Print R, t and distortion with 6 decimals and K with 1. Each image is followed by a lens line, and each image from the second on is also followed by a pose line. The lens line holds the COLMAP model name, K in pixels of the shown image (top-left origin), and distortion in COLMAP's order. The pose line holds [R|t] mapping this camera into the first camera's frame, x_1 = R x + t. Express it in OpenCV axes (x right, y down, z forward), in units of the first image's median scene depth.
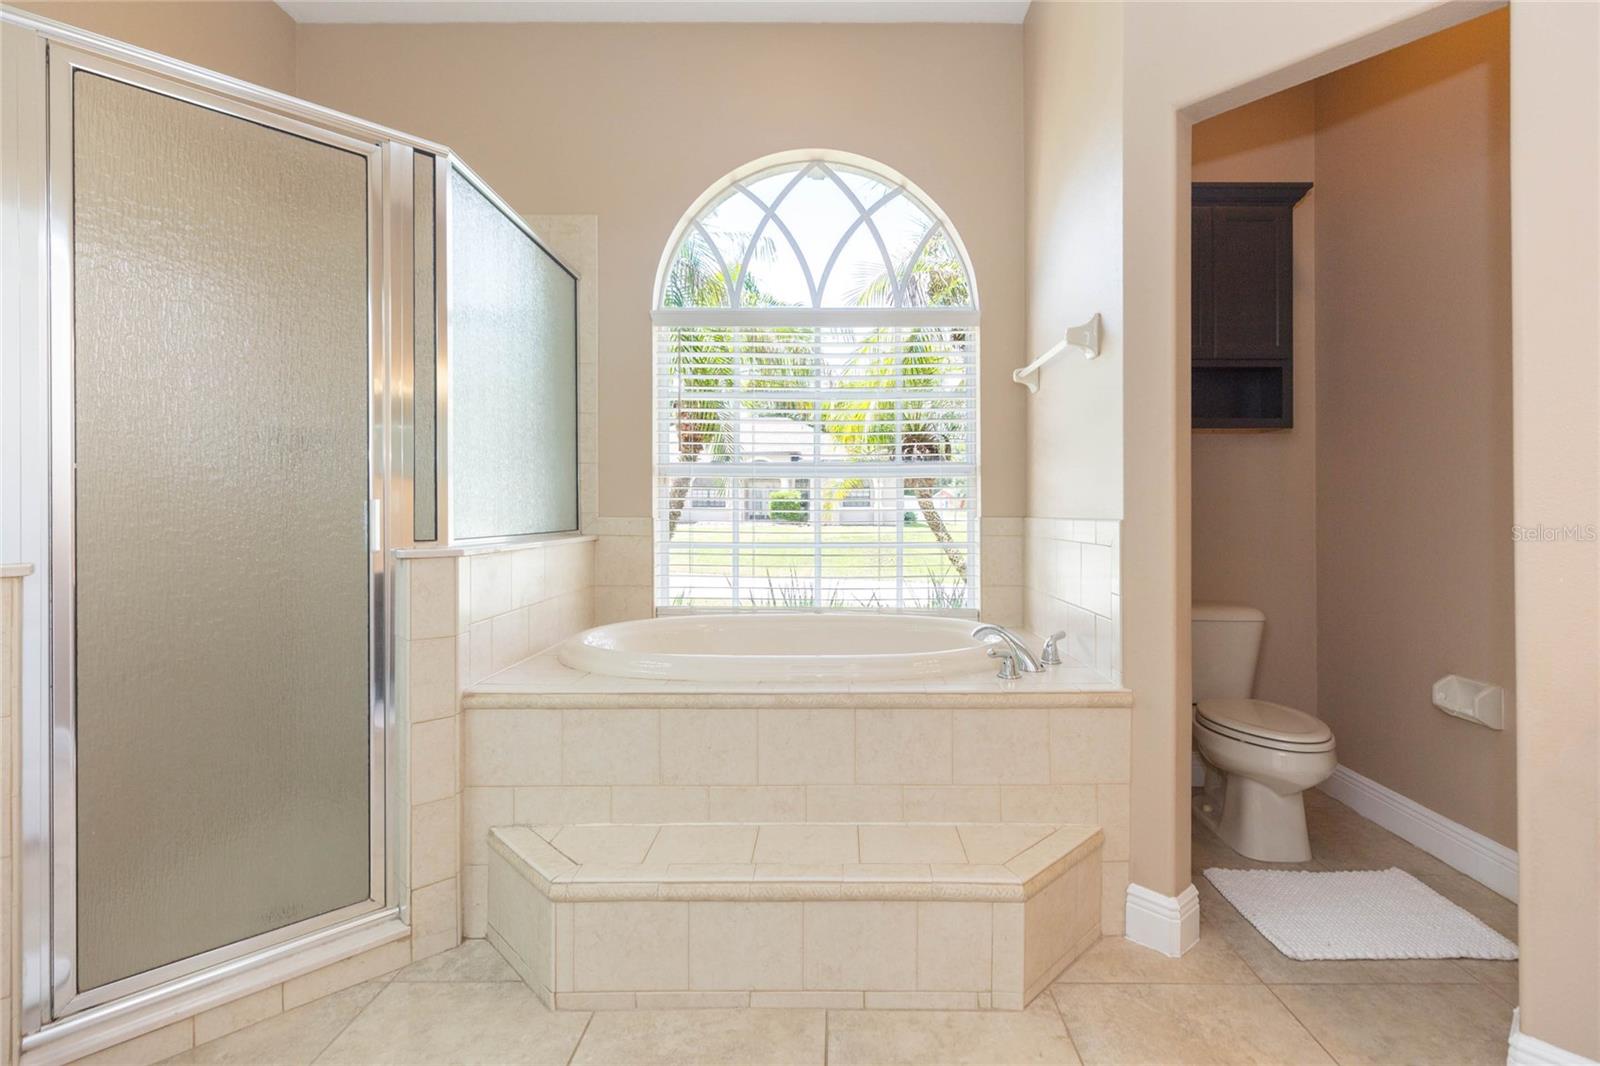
lens RADIAL K [[737.6, 0, 824.4], [0, 737.6, 511.2], [0, 0, 1]] dist [0.000866, 0.000638]
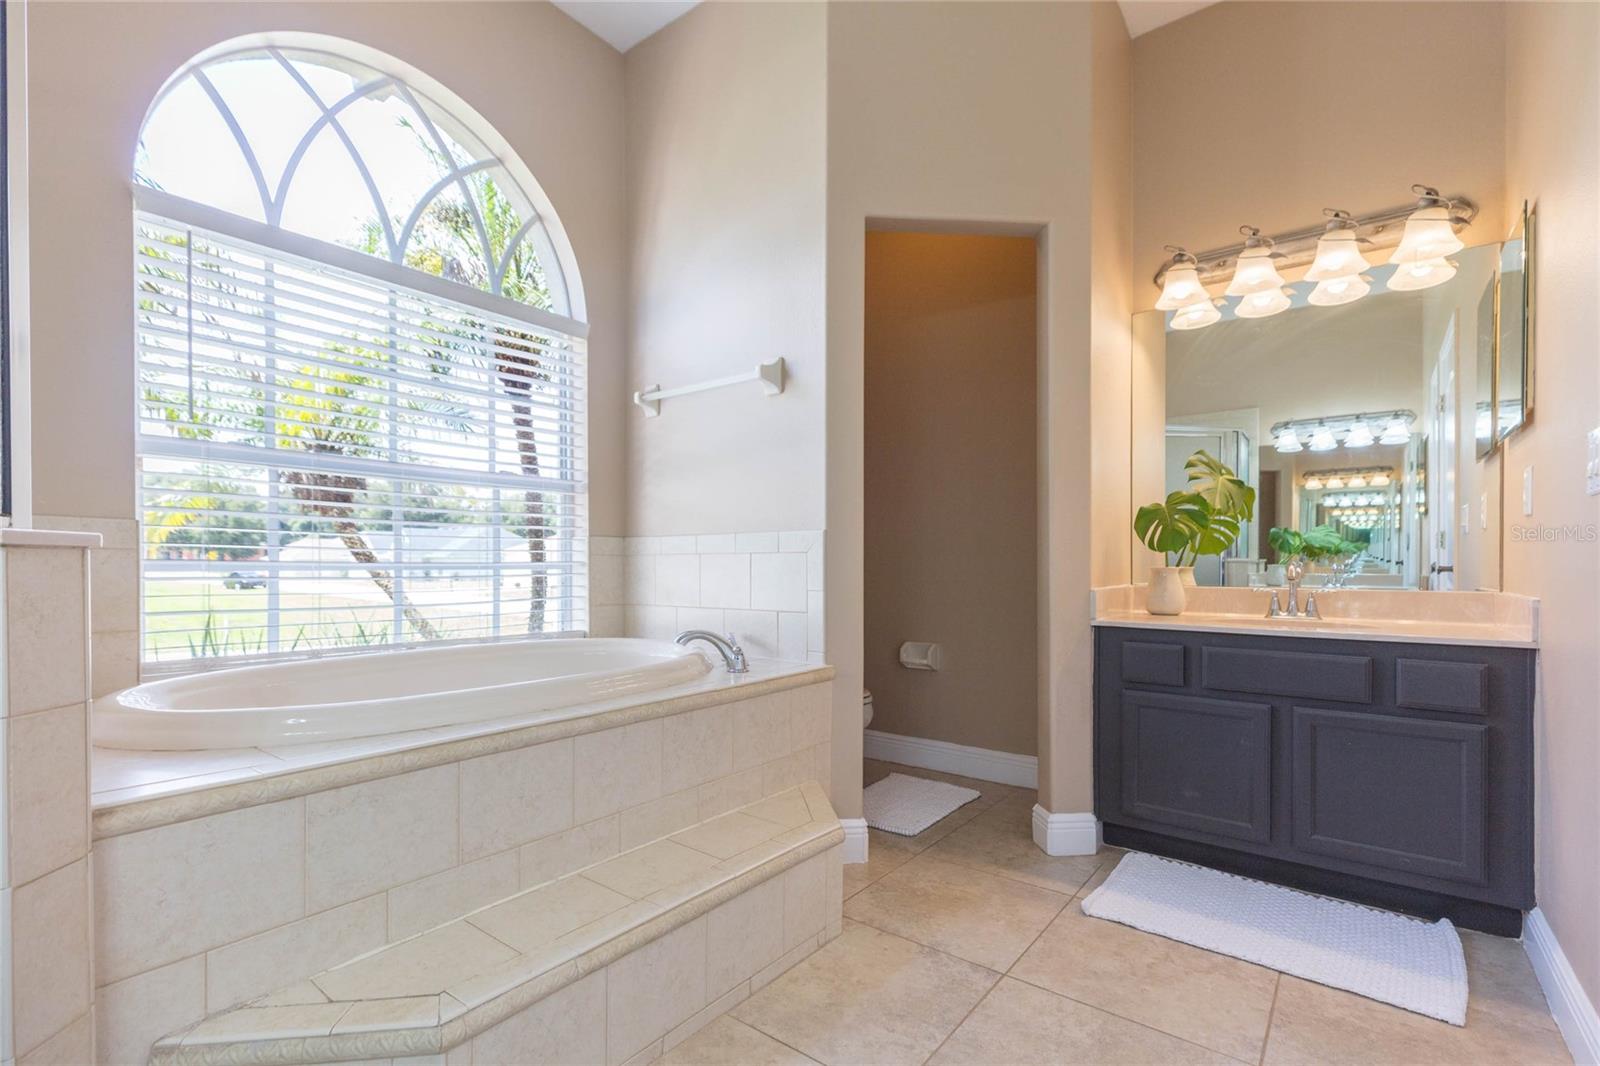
lens RADIAL K [[732.6, 0, 800.8], [0, 732.6, 566.7], [0, 0, 1]] dist [0.001024, 0.000033]
pose [[0.606474, -0.000742, 0.795103, -0.598615], [-0.002779, 0.999991, 0.003053, 0.070315], [-0.795099, -0.004061, 0.606466, 0.286316]]
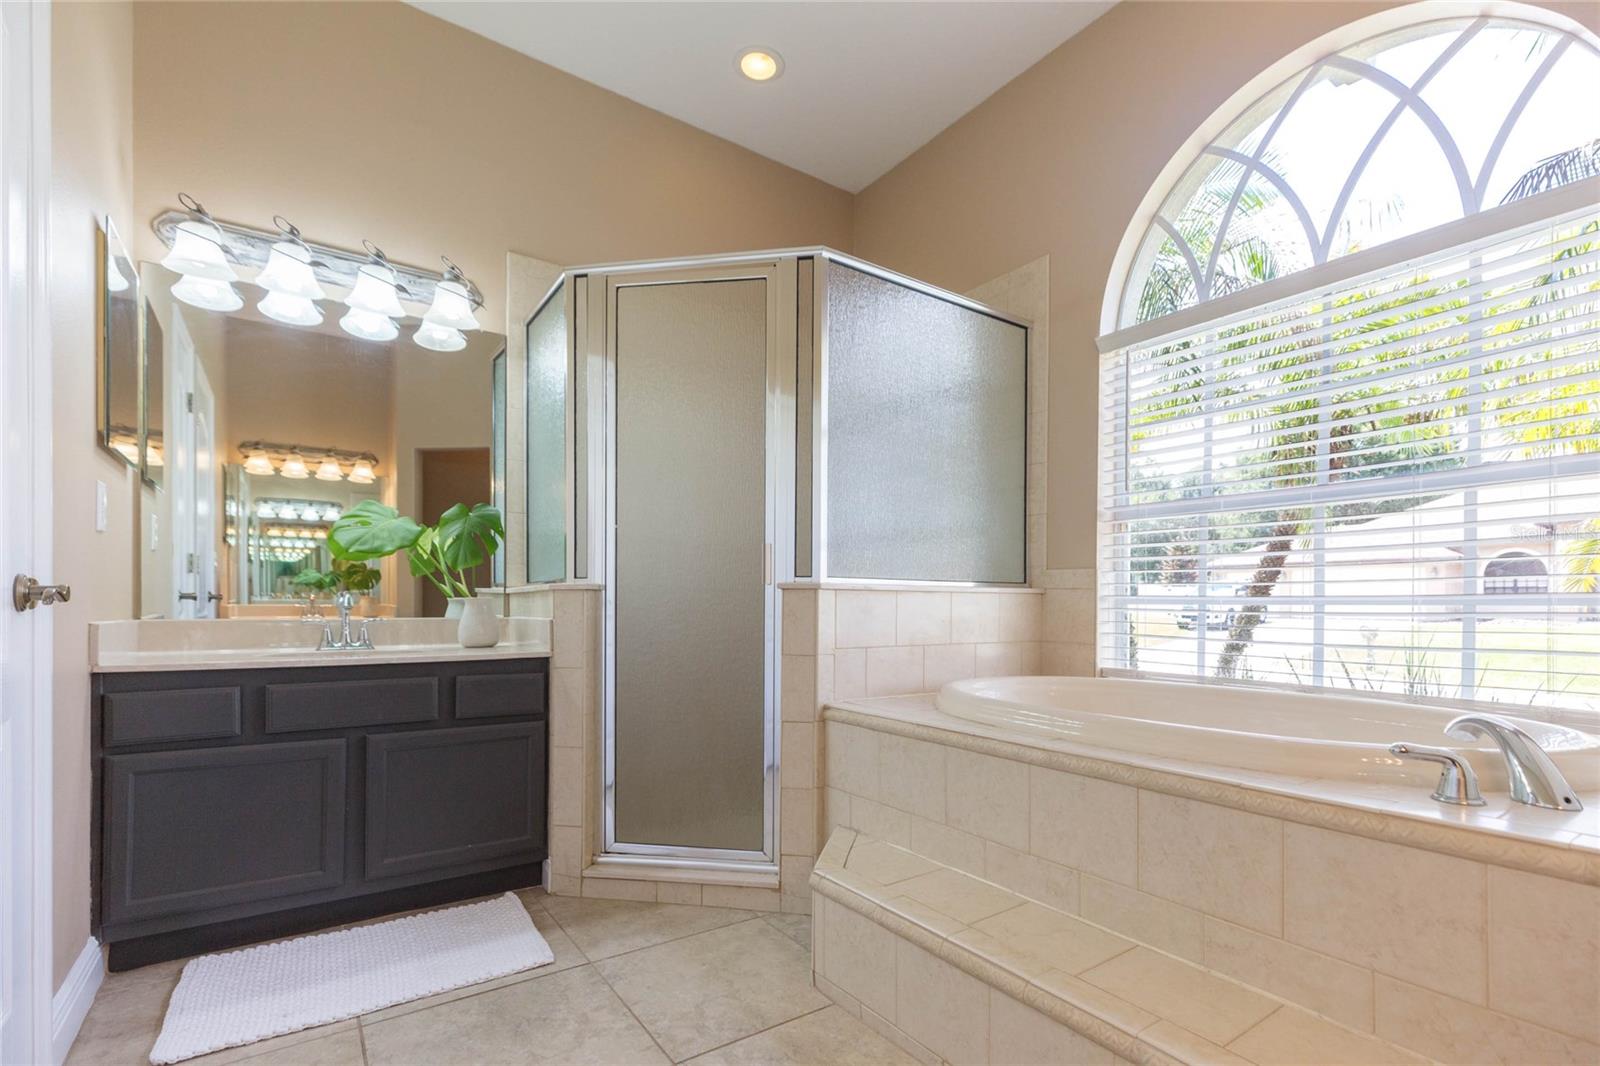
lens RADIAL K [[730.5, 0, 799.3], [0, 730.5, 606.3], [0, 0, 1]] dist [-0.000298, -0.000529]
pose [[0.577168, 0.006698, -0.816598, 0.442613], [-0.004072, 0.999978, 0.005324, 0.081567], [0.816615, 0.000253, 0.577183, 0.294188]]
